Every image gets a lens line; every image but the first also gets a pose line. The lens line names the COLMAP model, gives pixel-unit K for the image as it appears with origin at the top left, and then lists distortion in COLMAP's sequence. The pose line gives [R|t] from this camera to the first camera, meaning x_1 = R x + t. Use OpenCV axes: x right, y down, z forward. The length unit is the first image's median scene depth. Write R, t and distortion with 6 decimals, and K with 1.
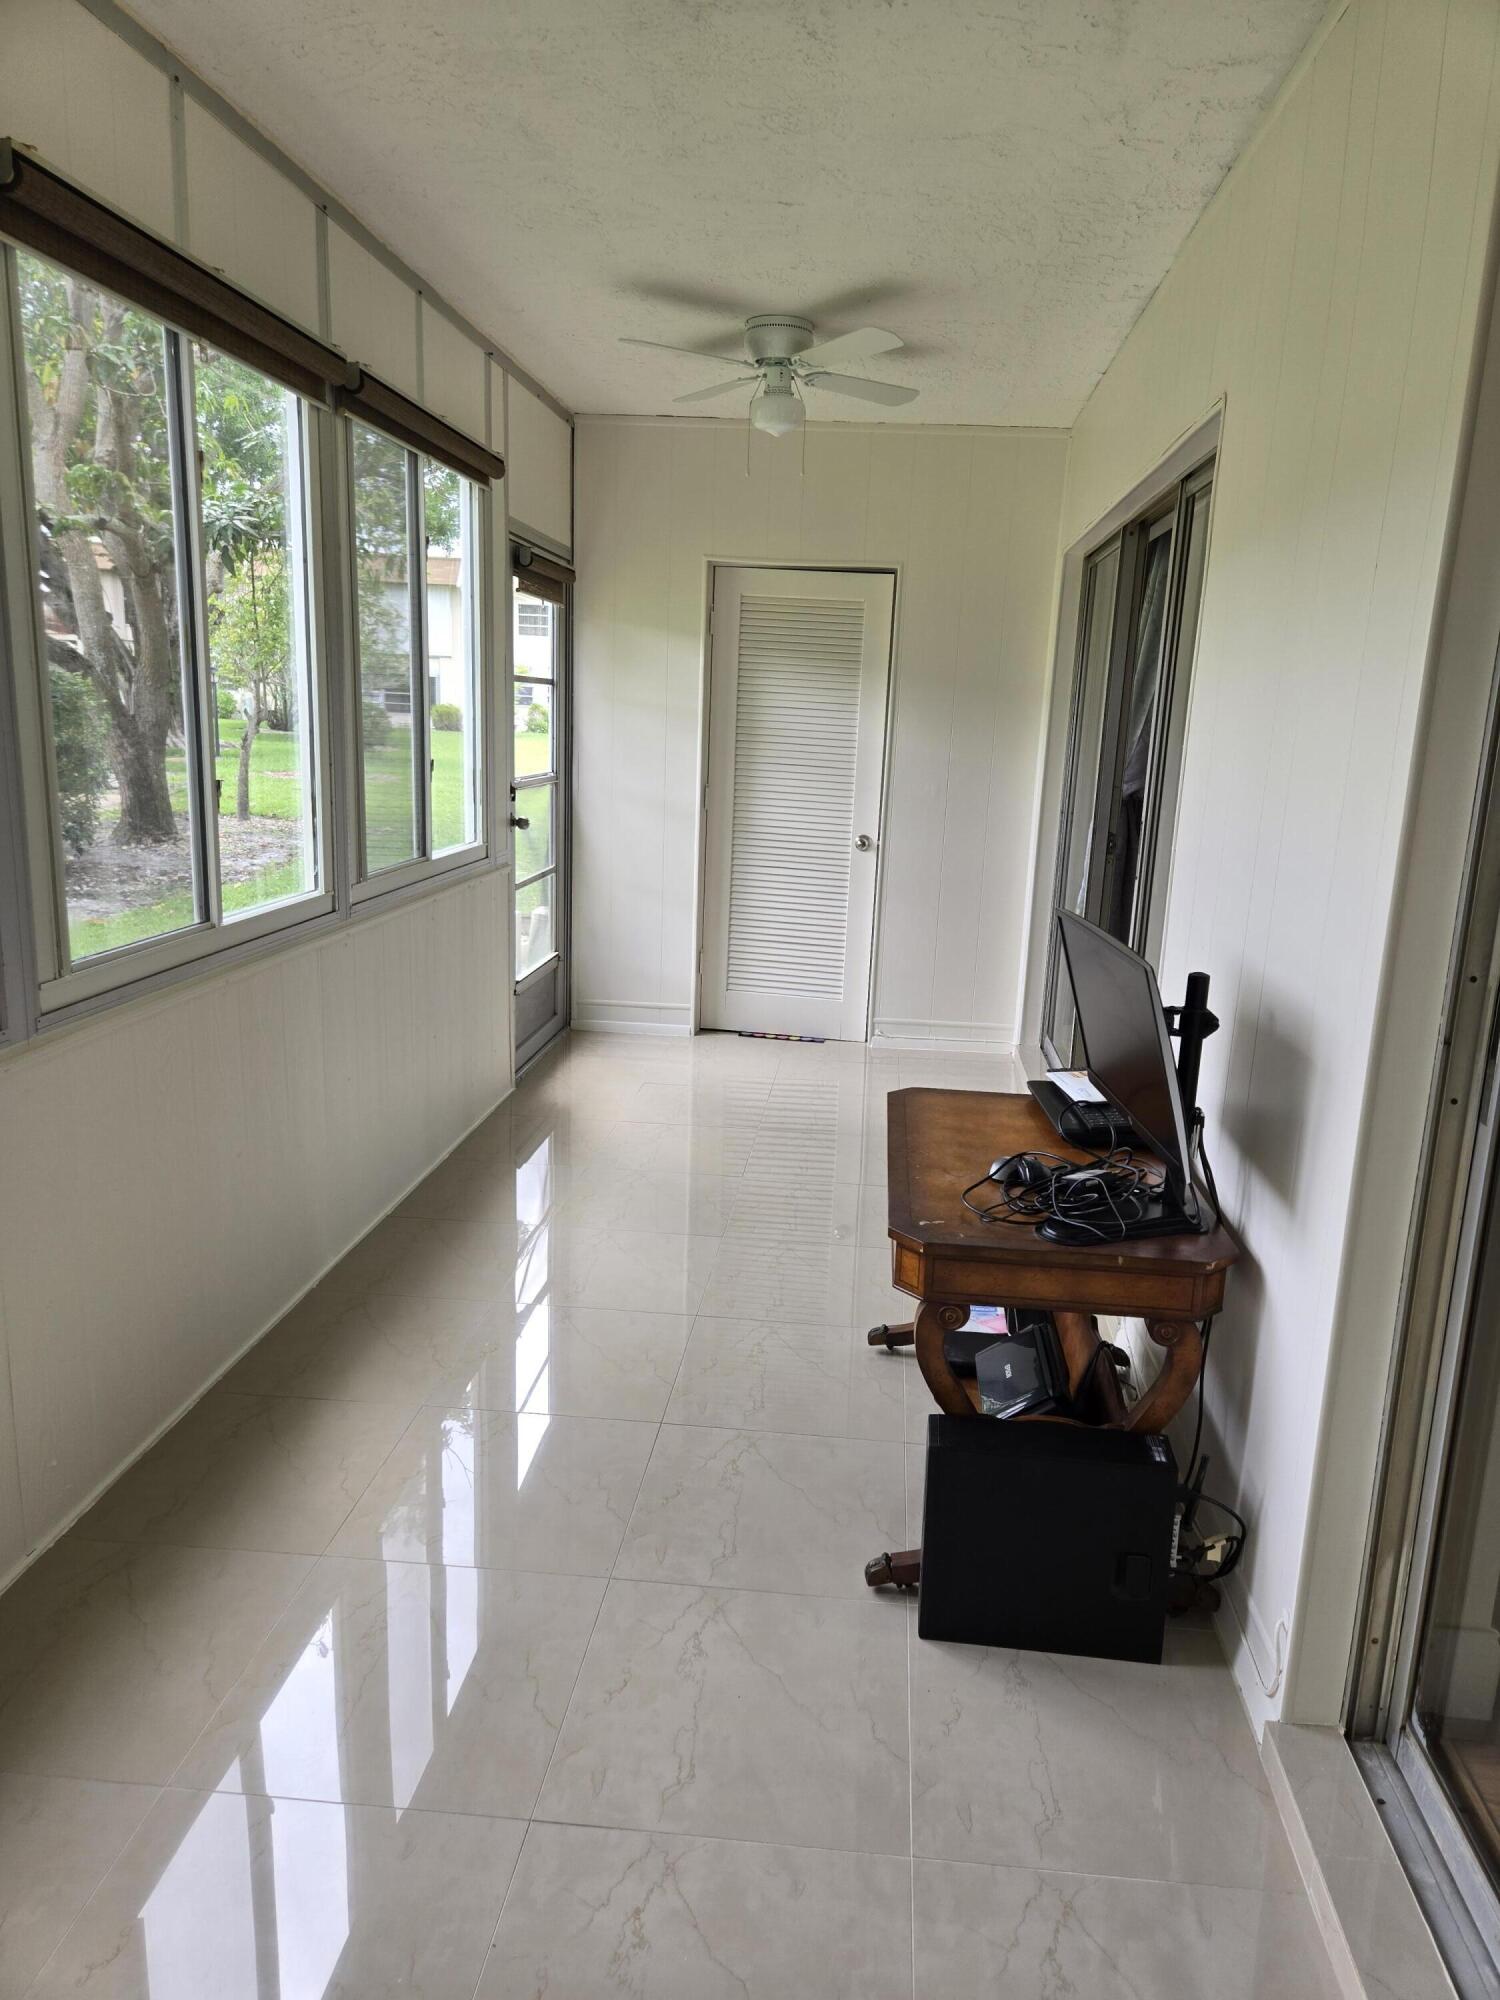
lens RADIAL K [[1330.4, 0, 763.8], [0, 1330.4, 1012.7], [0, 0, 1]] dist [0.056860, -0.052482]
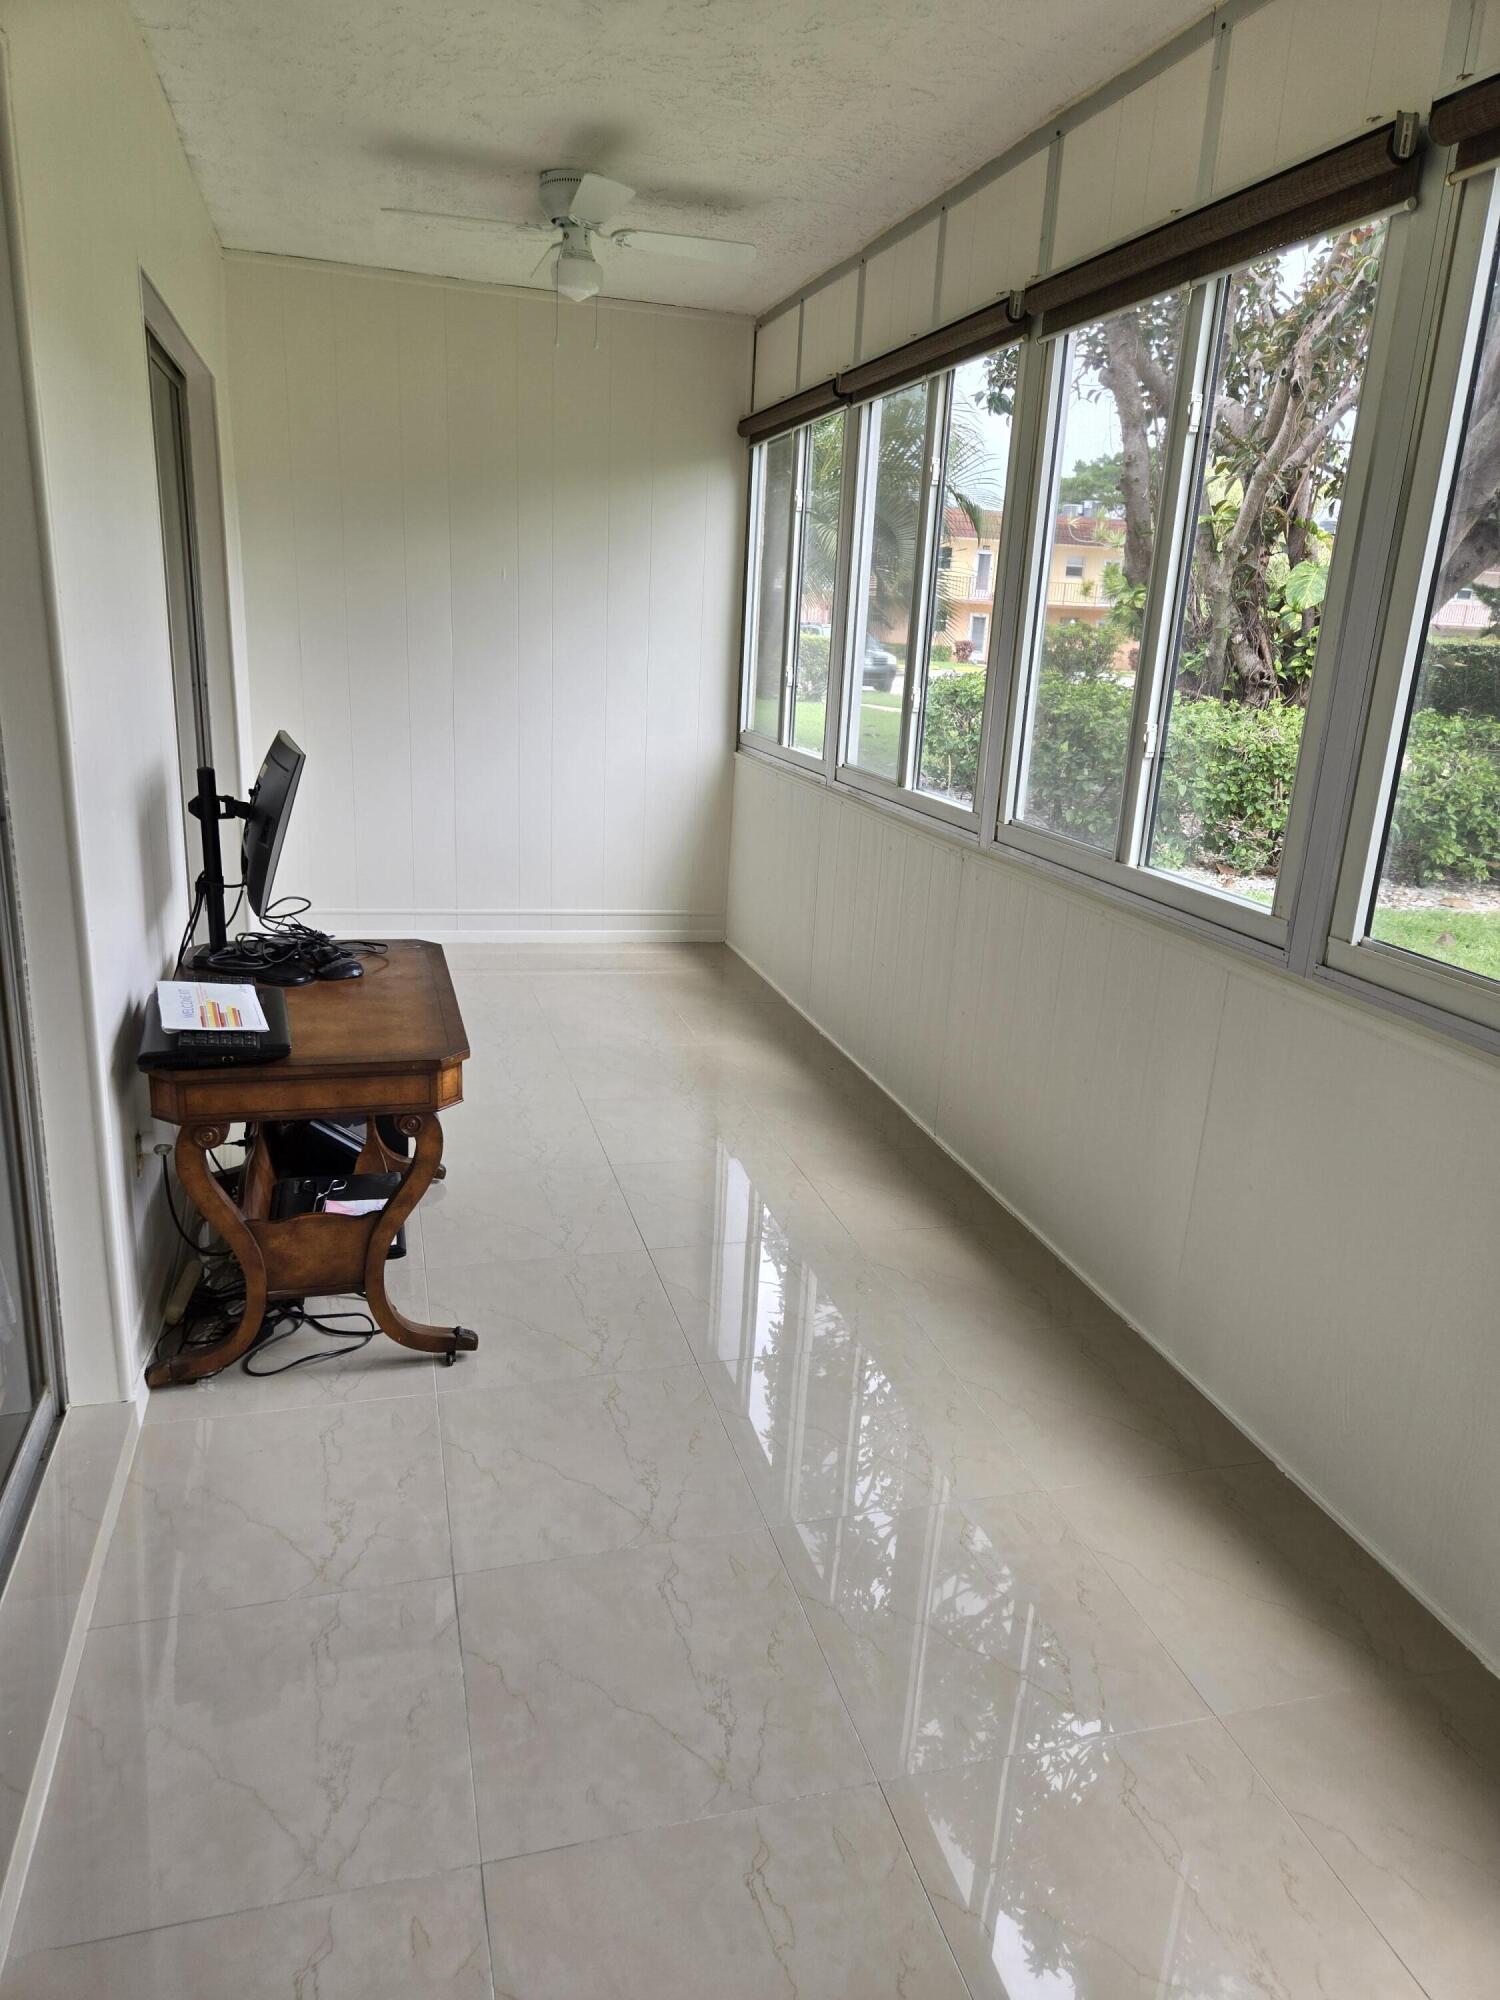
lens RADIAL K [[1330.4, 0, 763.8], [0, 1330.4, 1012.7], [0, 0, 1]] dist [0.056860, -0.052482]
pose [[-0.924547, 0.055993, -0.376932, 0.261301], [-0.141058, 0.868596, 0.475019, -0.449717], [0.354000, 0.492347, -0.795159, 1.887447]]
